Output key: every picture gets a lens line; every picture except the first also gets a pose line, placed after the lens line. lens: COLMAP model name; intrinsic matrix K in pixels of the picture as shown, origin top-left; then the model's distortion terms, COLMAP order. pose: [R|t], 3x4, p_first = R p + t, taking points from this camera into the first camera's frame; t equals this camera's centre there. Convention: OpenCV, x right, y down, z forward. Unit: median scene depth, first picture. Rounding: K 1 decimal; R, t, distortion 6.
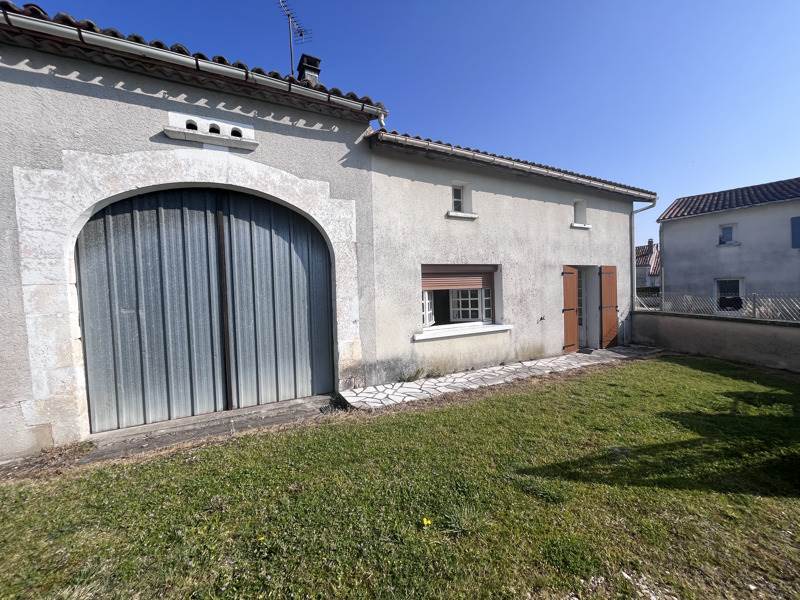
lens RADIAL K [[321.2, 0, 400.8], [0, 321.2, 299.0], [0, 0, 1]] dist [-0.002732, -0.000158]
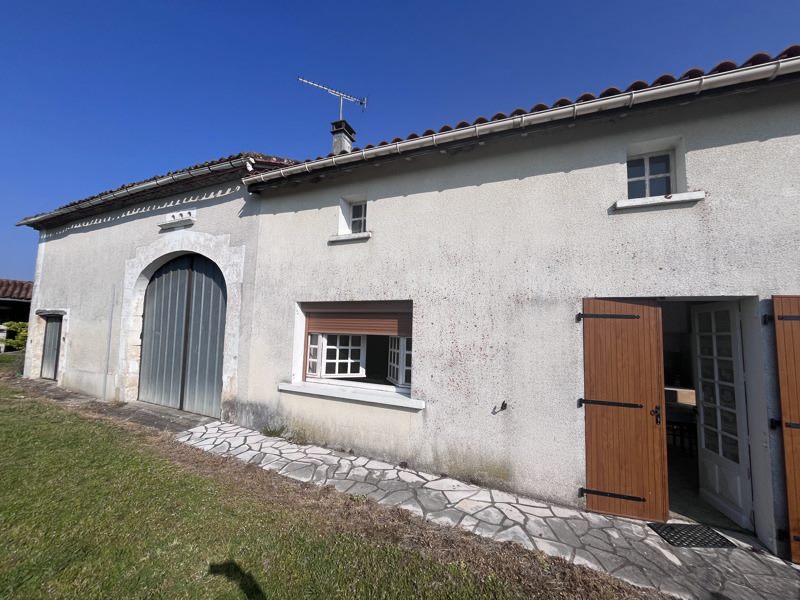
lens RADIAL K [[321.2, 0, 399.6], [0, 321.2, 298.5], [0, 0, 1]] dist [-0.002732, -0.000158]
pose [[0.612897, -0.029077, -0.789628, 0.898028], [-0.076992, 0.992370, -0.096303, -0.053412], [0.786403, 0.119818, 0.605982, 0.672972]]
